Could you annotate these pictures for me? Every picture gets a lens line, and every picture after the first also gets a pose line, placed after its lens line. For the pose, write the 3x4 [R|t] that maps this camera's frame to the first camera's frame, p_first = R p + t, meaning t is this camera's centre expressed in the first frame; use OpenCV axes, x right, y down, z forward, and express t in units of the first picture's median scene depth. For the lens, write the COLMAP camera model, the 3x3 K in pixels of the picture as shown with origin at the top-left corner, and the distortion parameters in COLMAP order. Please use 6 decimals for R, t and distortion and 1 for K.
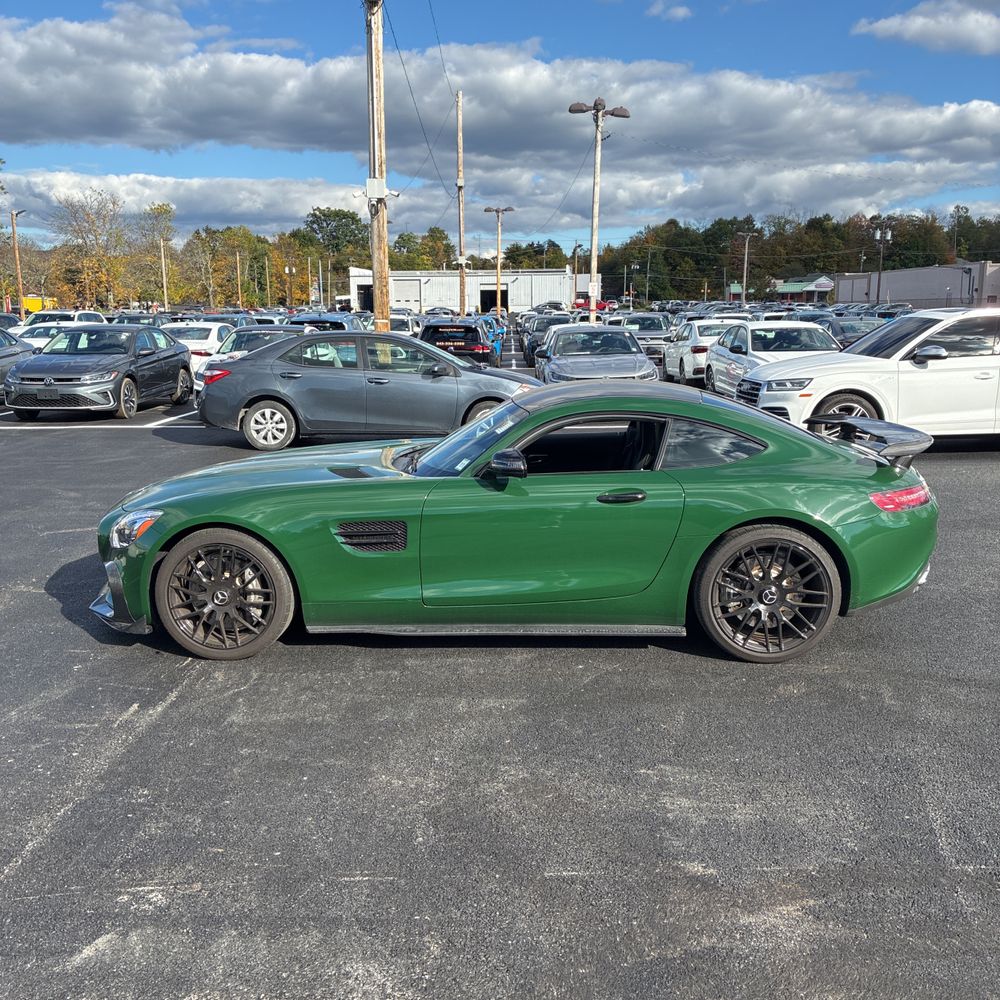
lens RADIAL K [[958.6, 0, 526.6], [0, 958.6, 521.4], [0, 0, 1]] dist [0.106194, -0.297169]
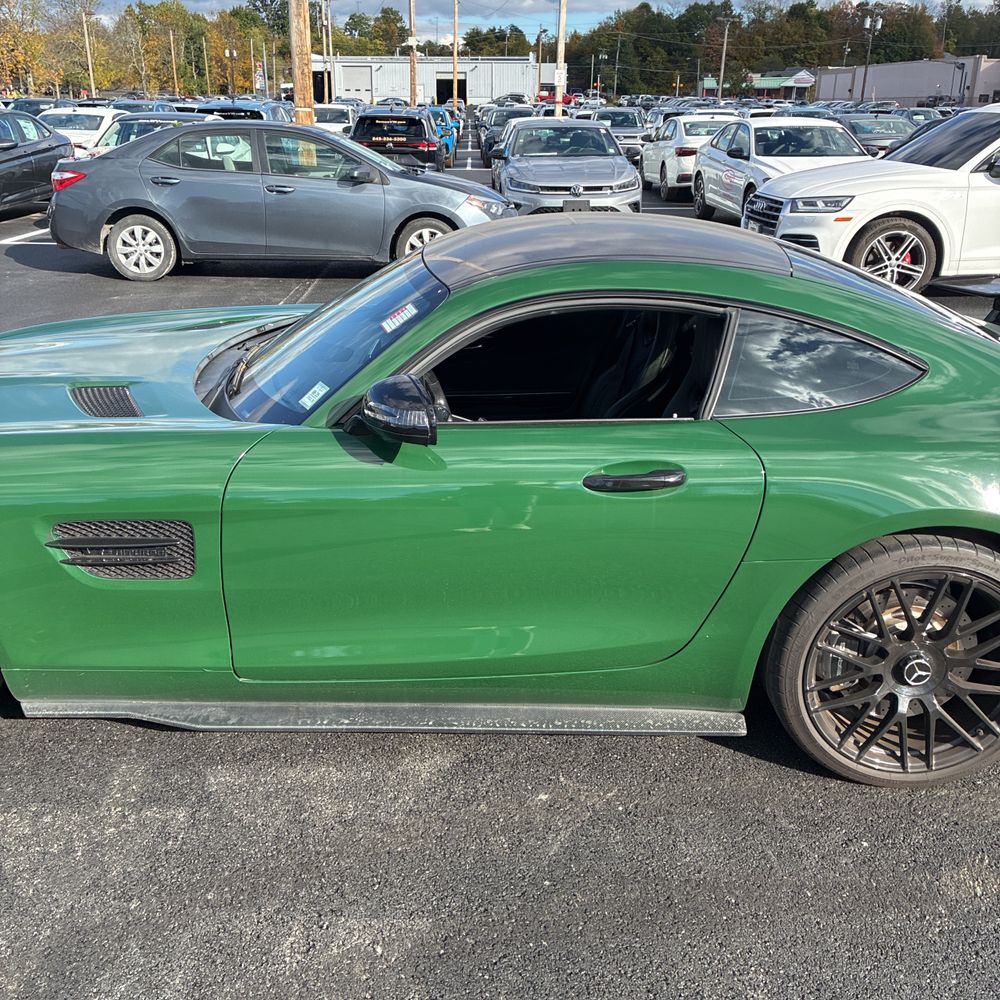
lens RADIAL K [[990.1, 0, 500.0], [0, 990.1, 500.0], [0, 0, 1]] dist [0.001793, 0.024987]
pose [[0.999806, 0.008888, 0.017590, 0.007784], [-0.011660, 0.986324, 0.164405, -0.033593], [-0.015889, -0.164578, 0.986236, 0.177625]]
